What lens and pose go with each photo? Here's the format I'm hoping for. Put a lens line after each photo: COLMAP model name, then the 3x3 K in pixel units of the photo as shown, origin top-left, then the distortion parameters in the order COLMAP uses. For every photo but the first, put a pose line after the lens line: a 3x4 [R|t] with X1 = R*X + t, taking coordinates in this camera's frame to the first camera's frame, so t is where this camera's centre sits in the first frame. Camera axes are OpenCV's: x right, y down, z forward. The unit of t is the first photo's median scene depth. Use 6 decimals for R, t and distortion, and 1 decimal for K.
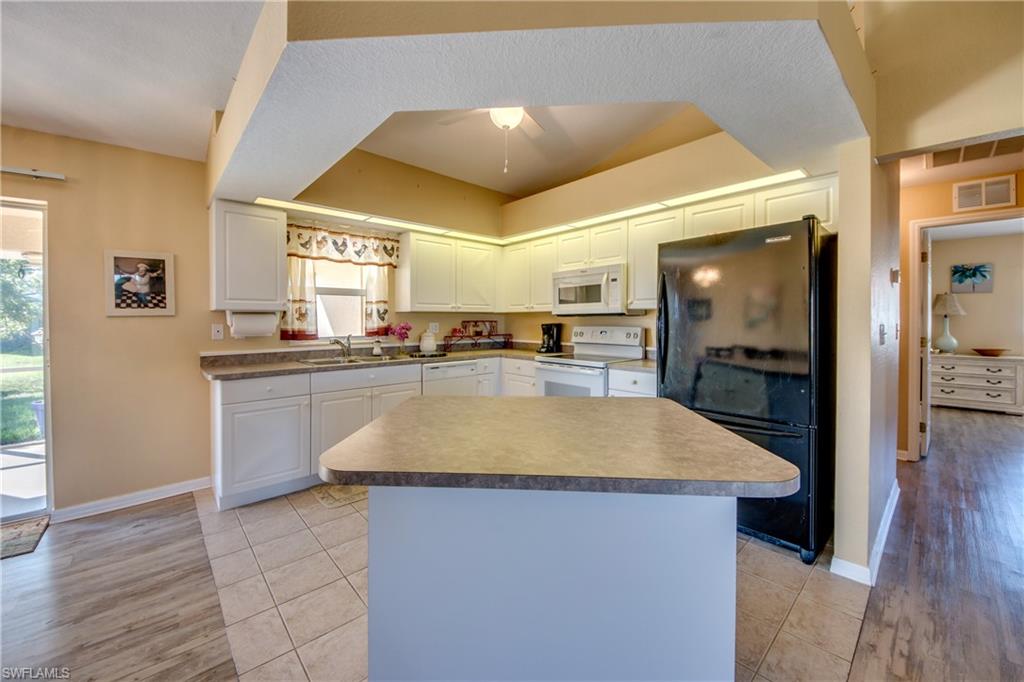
lens RADIAL K [[398.4, 0, 505.2], [0, 398.4, 322.7], [0, 0, 1]] dist [-0.012169, -0.000601]
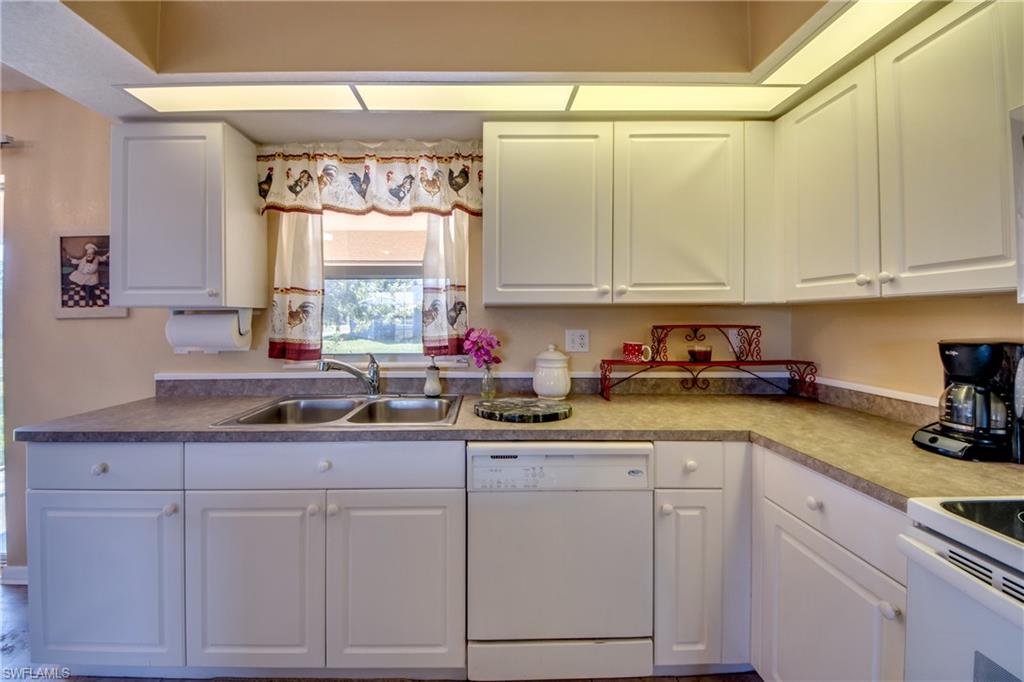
lens RADIAL K [[401.0, 0, 487.2], [0, 401.0, 316.5], [0, 0, 1]] dist [0.011775, -0.000576]
pose [[0.736262, -0.003894, -0.676685, 0.062332], [-0.003208, 0.999952, -0.009246, -0.011656], [0.676689, 0.008978, 0.736214, 0.702340]]
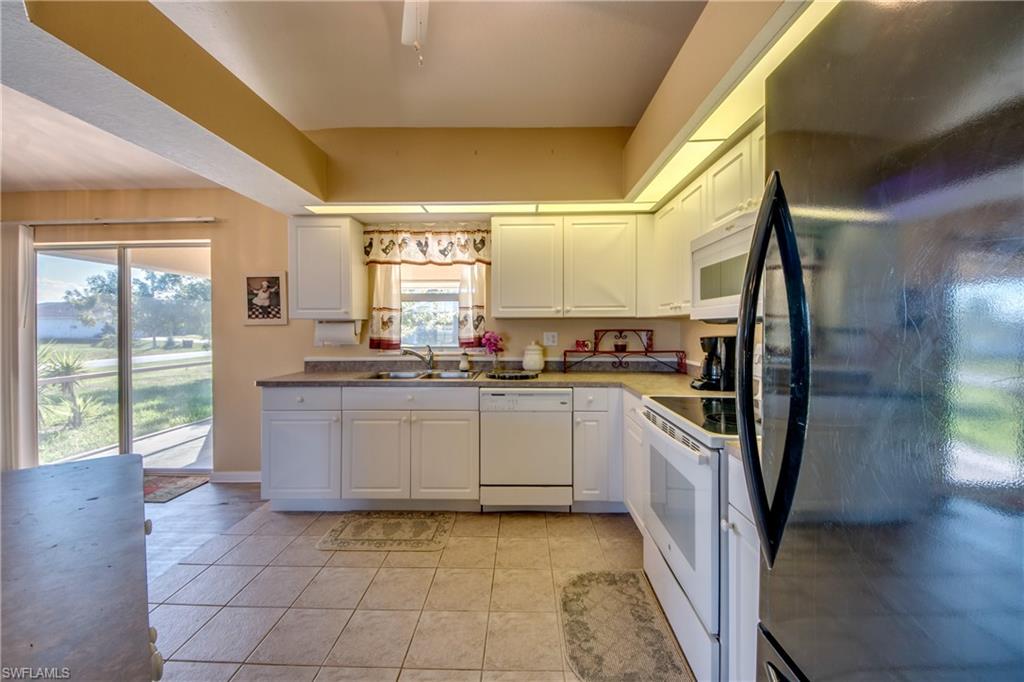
lens RADIAL K [[396.6, 0, 507.7], [0, 396.6, 326.7], [0, 0, 1]] dist [0.067191, -0.000079]
pose [[0.705894, 0.003333, -0.708309, 0.350504], [-0.004251, 0.999991, 0.000469, -0.011804], [0.708304, 0.002680, 0.705902, 0.482667]]
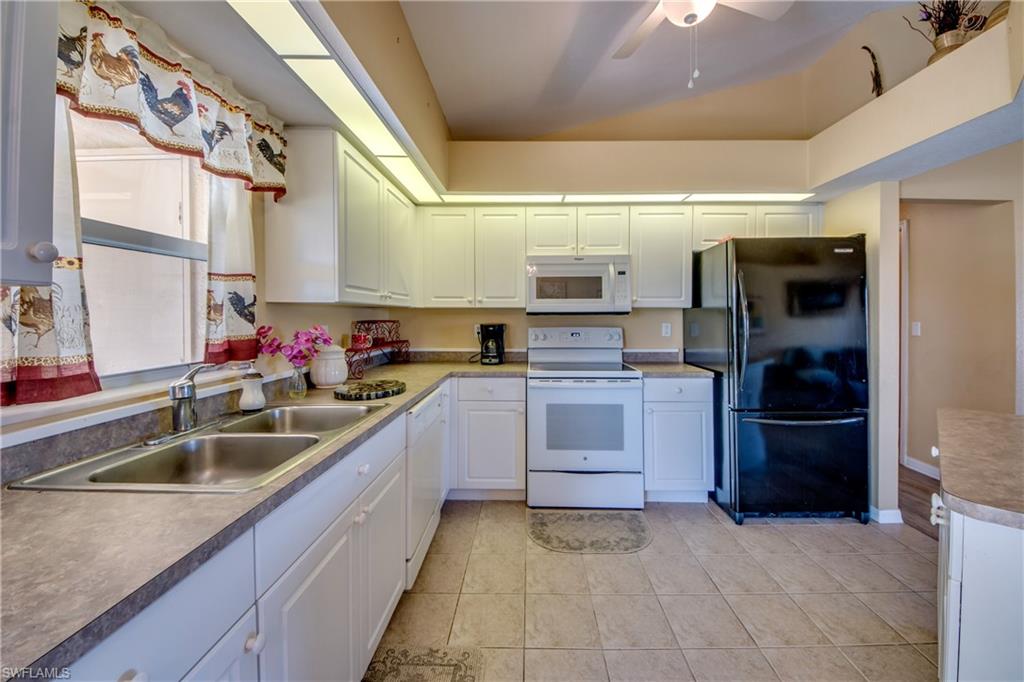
lens RADIAL K [[398.4, 0, 532.0], [0, 398.4, 314.9], [0, 0, 1]] dist [-0.001371, -0.000354]
pose [[0.677830, 0.005646, 0.735197, -0.437907], [0.002086, 0.999952, -0.009602, -0.008921], [-0.735215, 0.008042, 0.677786, 0.535138]]
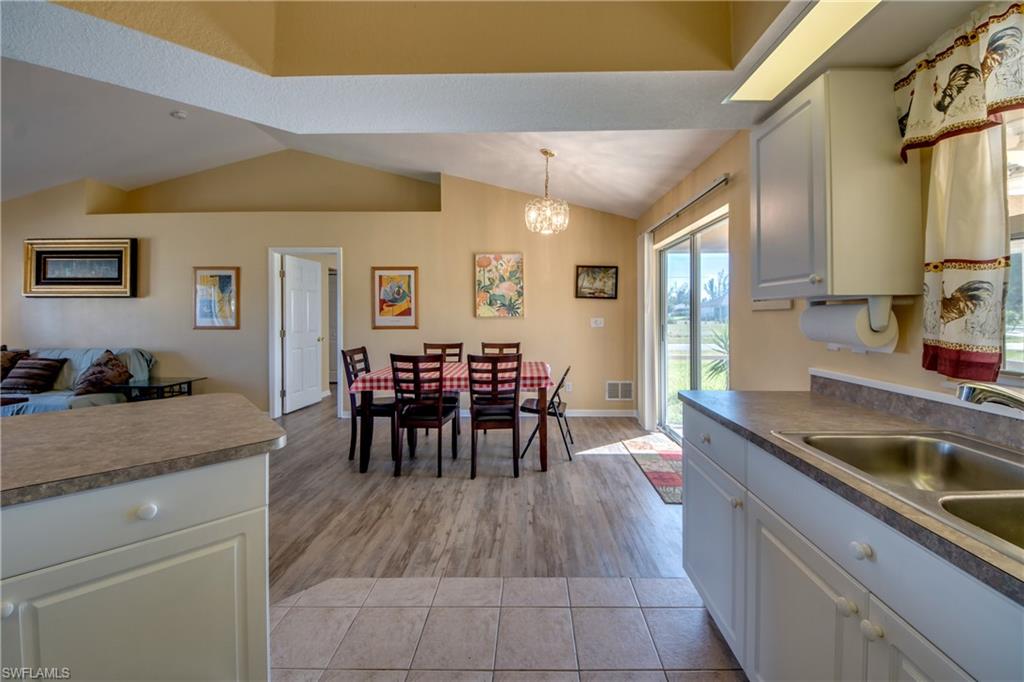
lens RADIAL K [[397.2, 0, 527.9], [0, 397.2, 313.2], [0, 0, 1]] dist [0.019882, -0.015495]
pose [[-0.679807, 0.003391, -0.733383, -0.002791], [-0.000390, 0.999987, 0.004985, -0.011332], [0.733391, 0.003675, -0.679797, 0.882623]]
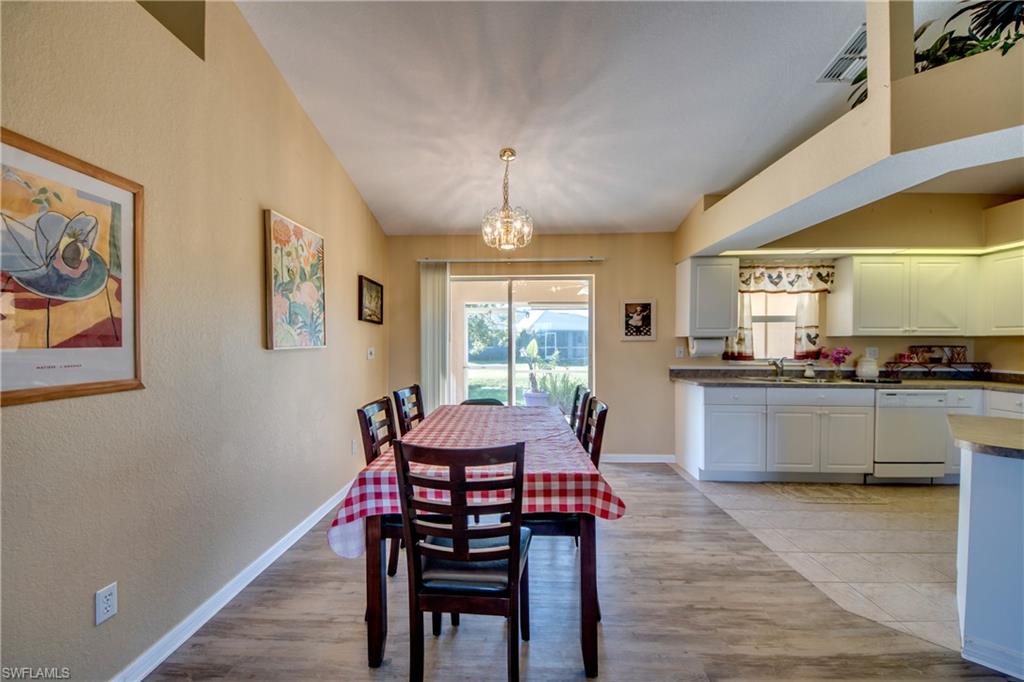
lens RADIAL K [[381.3, 0, 498.6], [0, 381.3, 348.7], [0, 0, 1]] dist [0.026745, -0.018249]
pose [[0.707277, 0.015873, -0.706758, -0.189121], [-0.008946, 0.999869, 0.013503, -0.001312], [0.706879, -0.003228, 0.707327, -0.321322]]
